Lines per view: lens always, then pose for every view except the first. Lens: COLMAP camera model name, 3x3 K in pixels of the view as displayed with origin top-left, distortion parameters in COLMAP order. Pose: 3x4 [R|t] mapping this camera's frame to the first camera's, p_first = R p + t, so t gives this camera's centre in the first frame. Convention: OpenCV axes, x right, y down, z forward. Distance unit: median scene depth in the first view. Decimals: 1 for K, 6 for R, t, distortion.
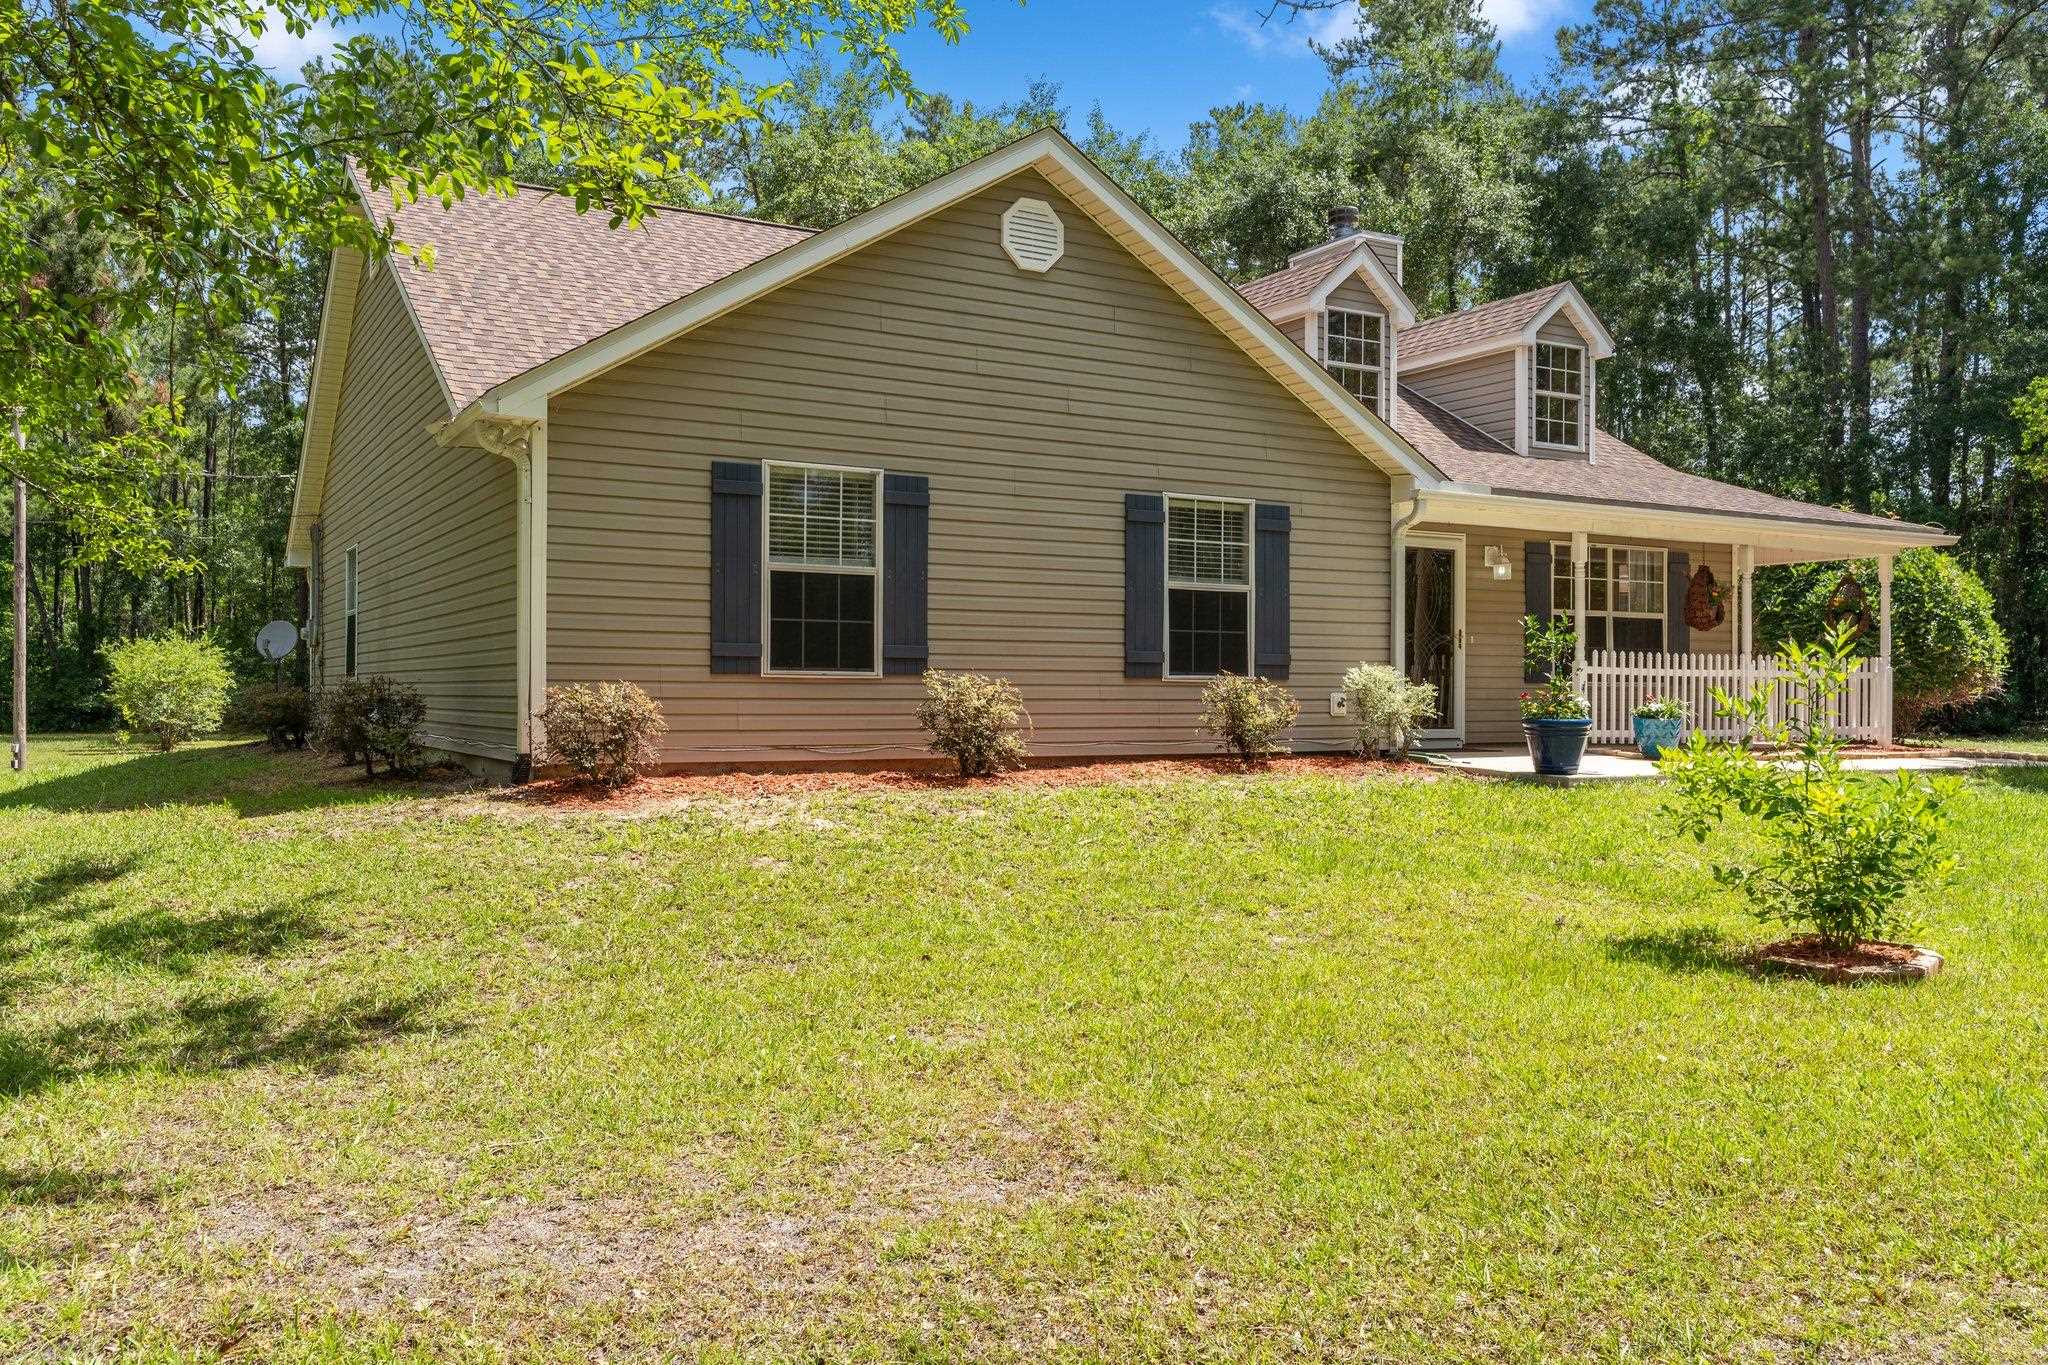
lens RADIAL K [[1515.3, 0, 1023.5], [0, 1515.3, 640.8], [0, 0, 1]] dist [-0.103141, 0.000951]
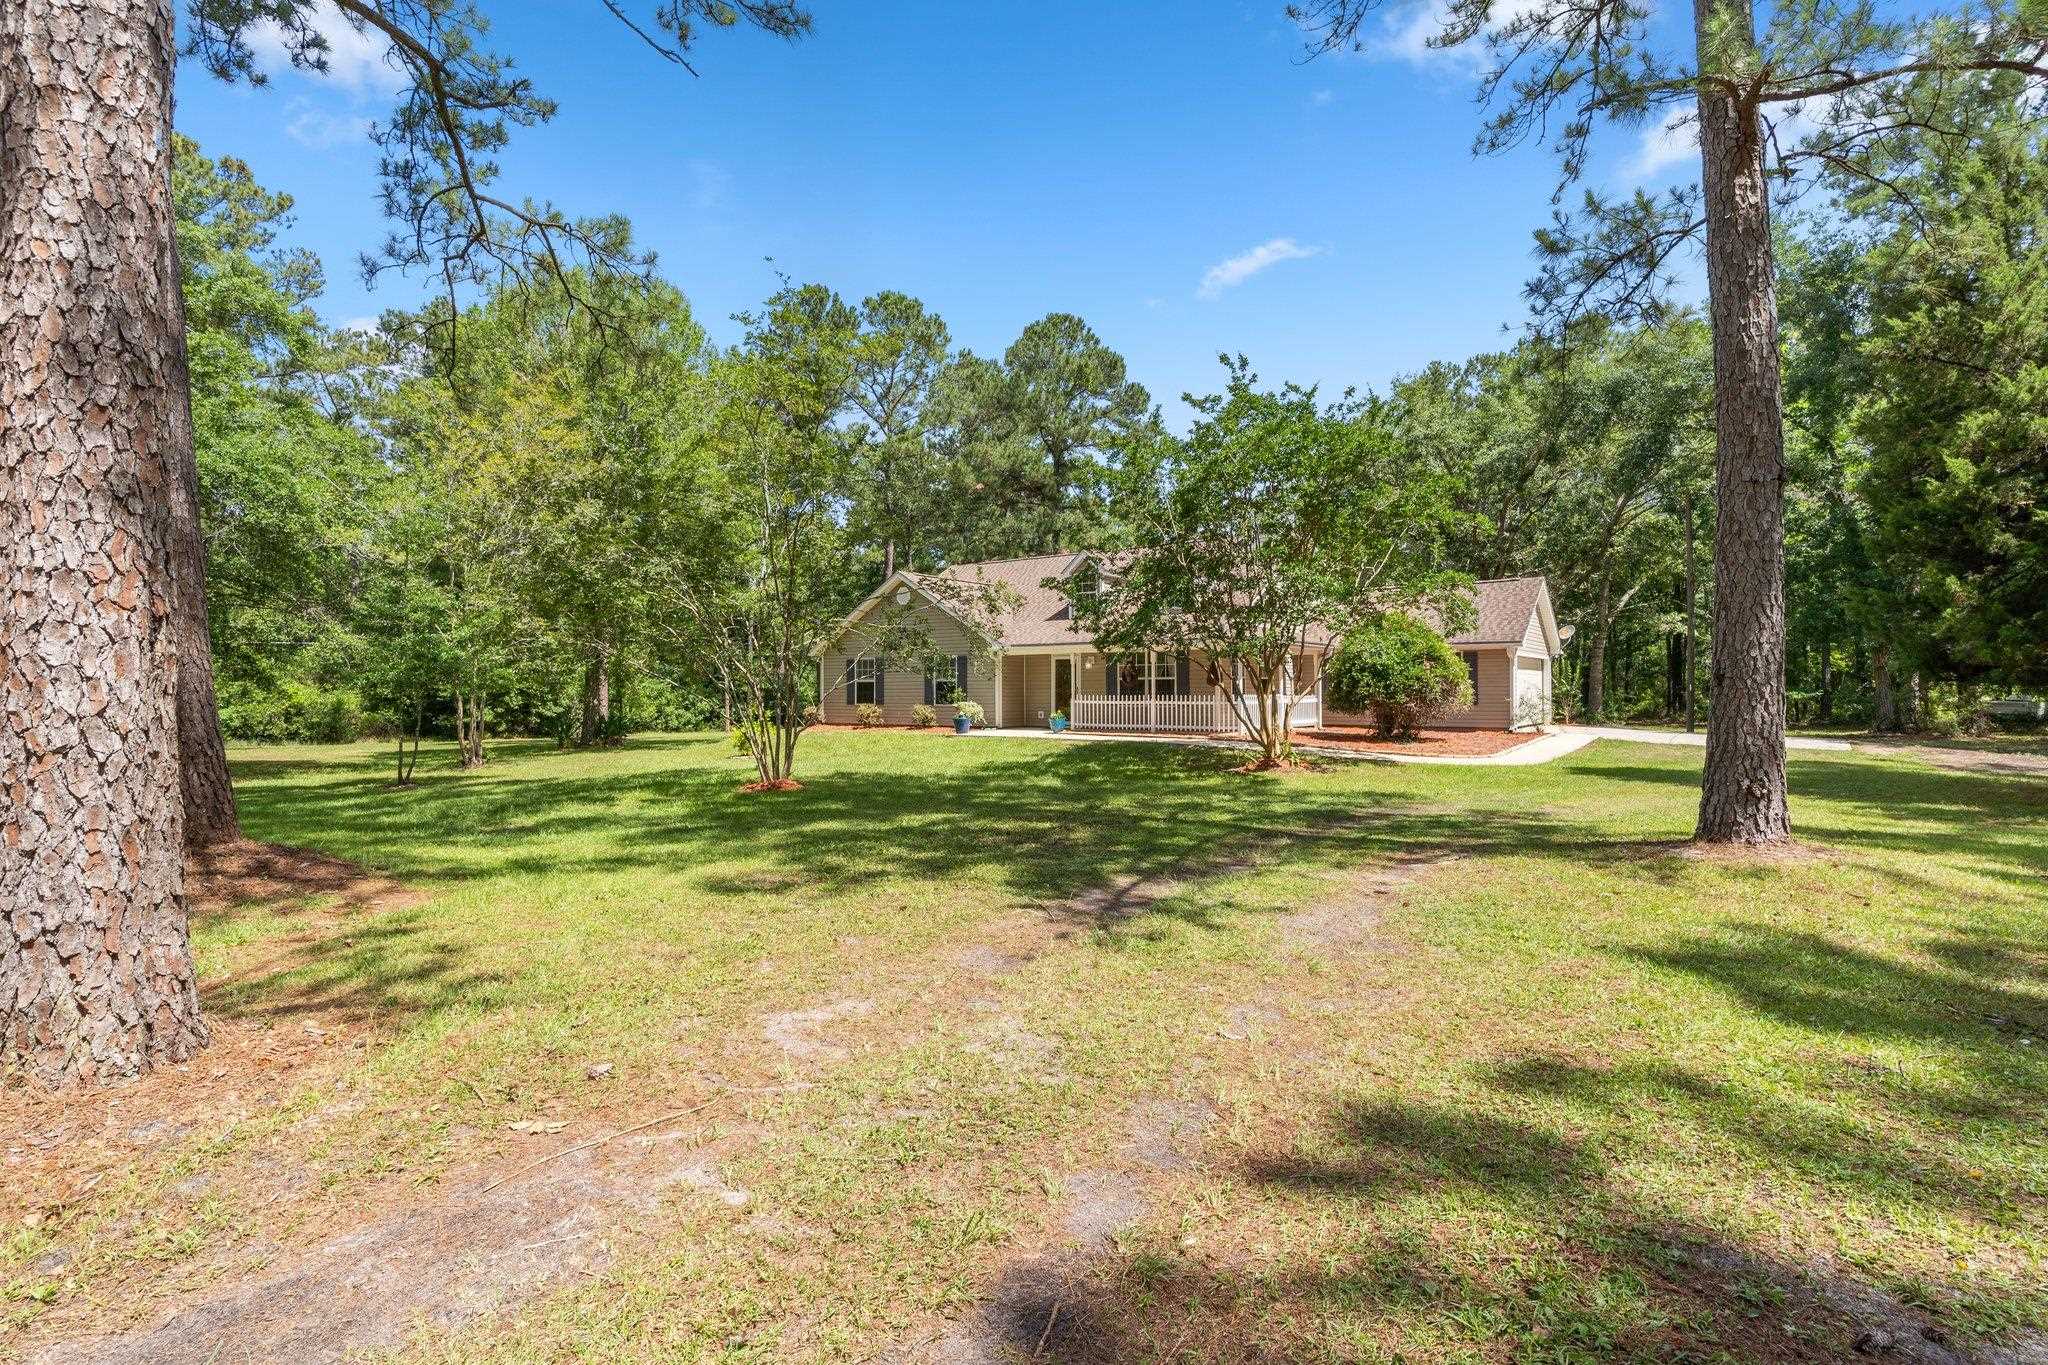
lens RADIAL K [[974.1, 0, 1015.1], [0, 974.1, 679.0], [0, 0, 1]] dist [0.001329, -0.000614]
pose [[0.399638, -0.053280, -0.915123, 2.412541], [0.003494, 0.998391, -0.056602, 0.095693], [0.916667, 0.019423, 0.399181, 0.244641]]
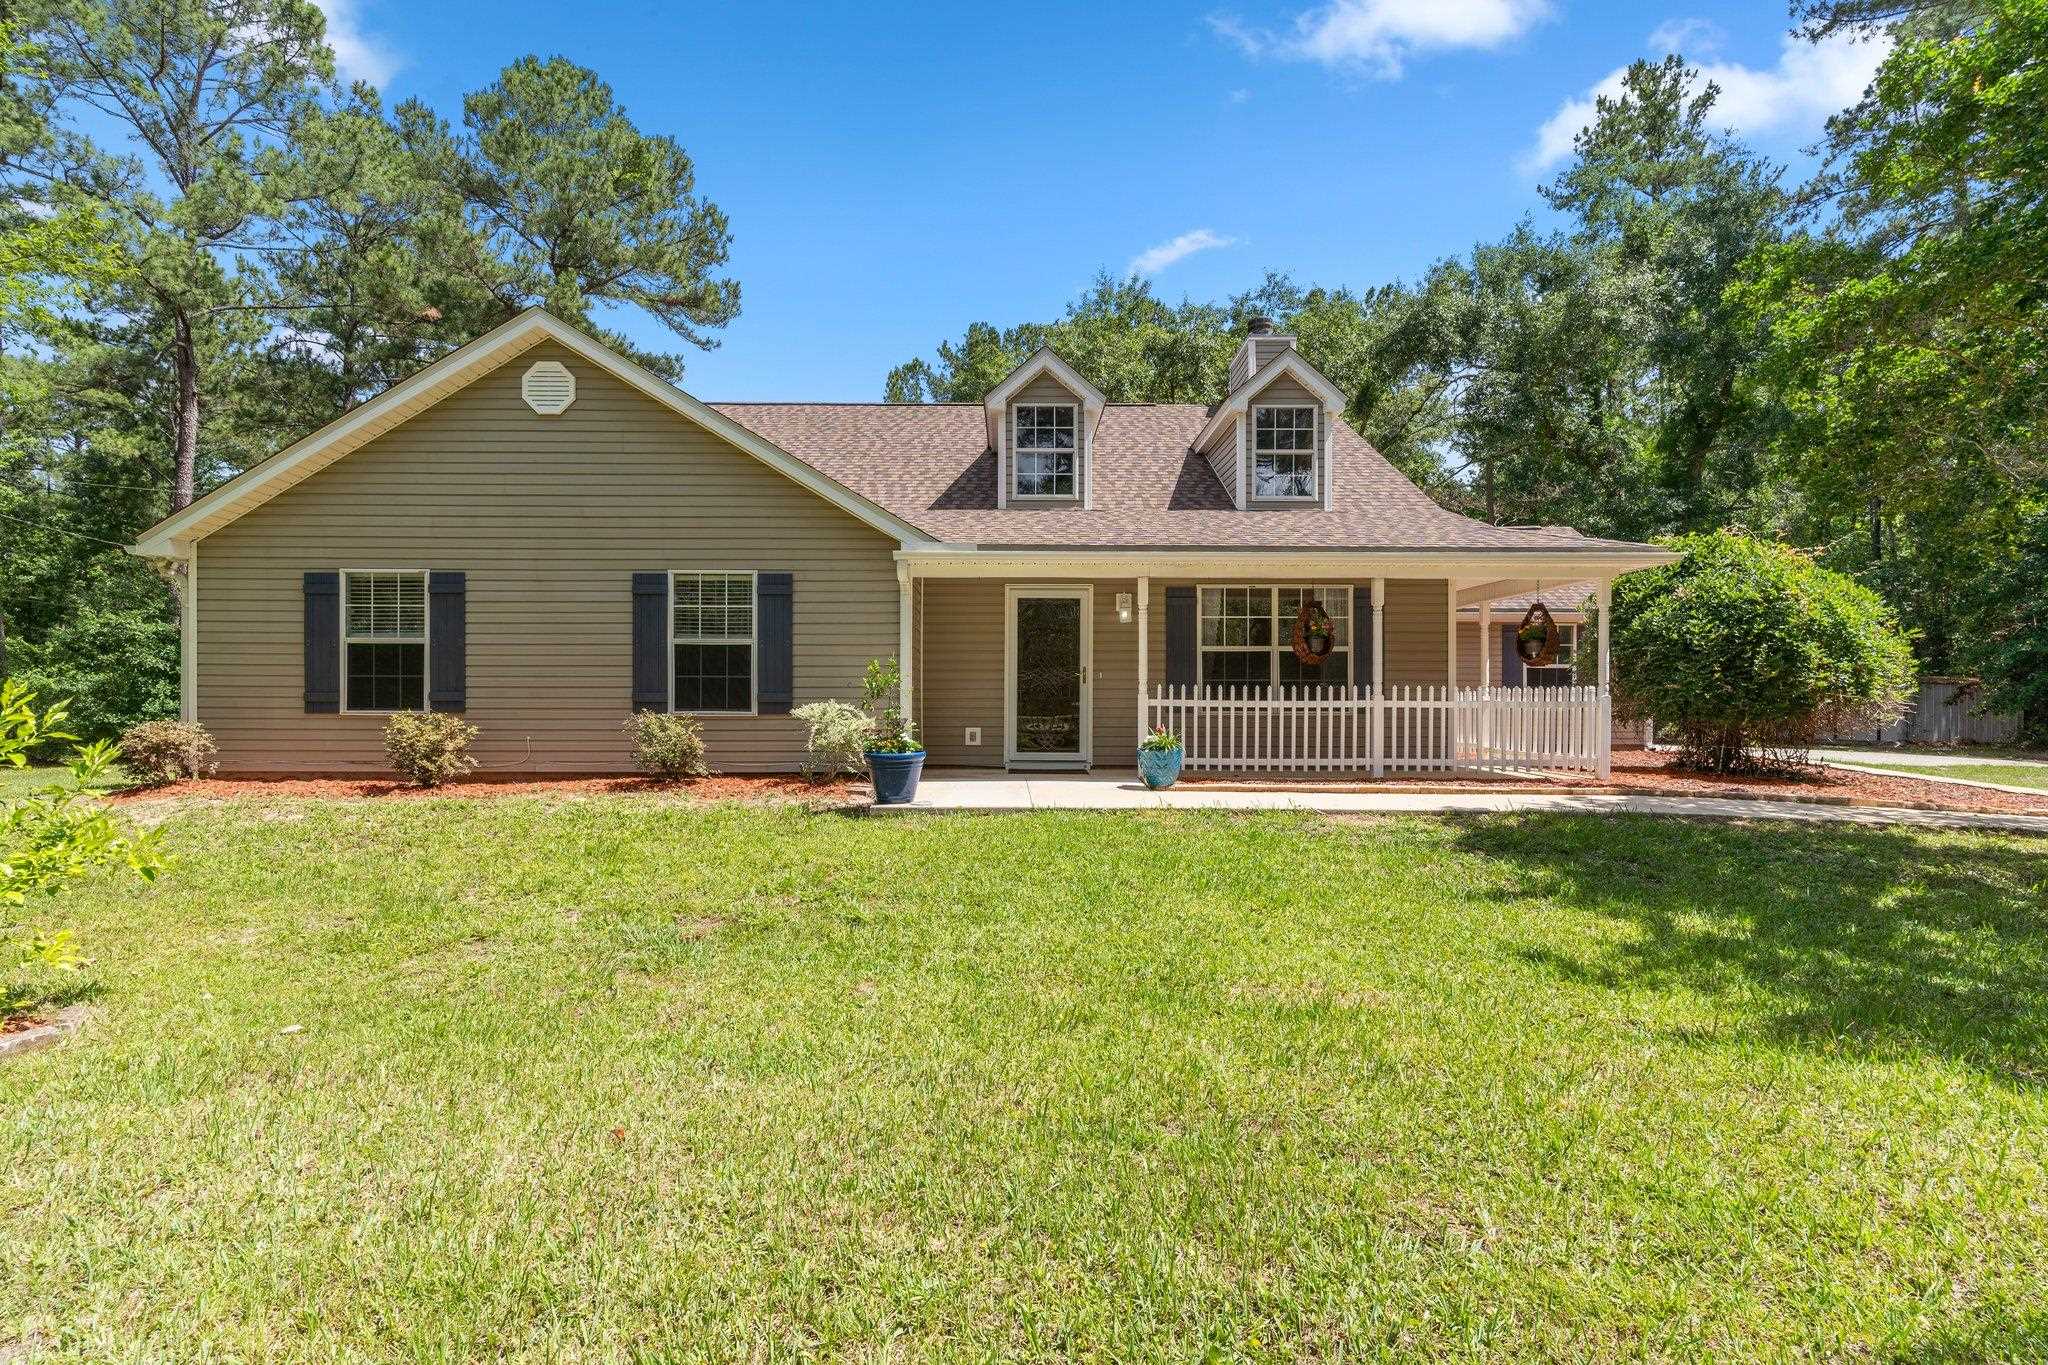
lens RADIAL K [[974.1, 0, 1015.1], [0, 974.1, 679.0], [0, 0, 1]] dist [0.001329, -0.000614]
pose [[0.874945, -0.026281, -0.483508, 0.776915], [0.018370, 0.999609, -0.021090, 0.018585], [0.483873, 0.009571, 0.875086, 0.428526]]
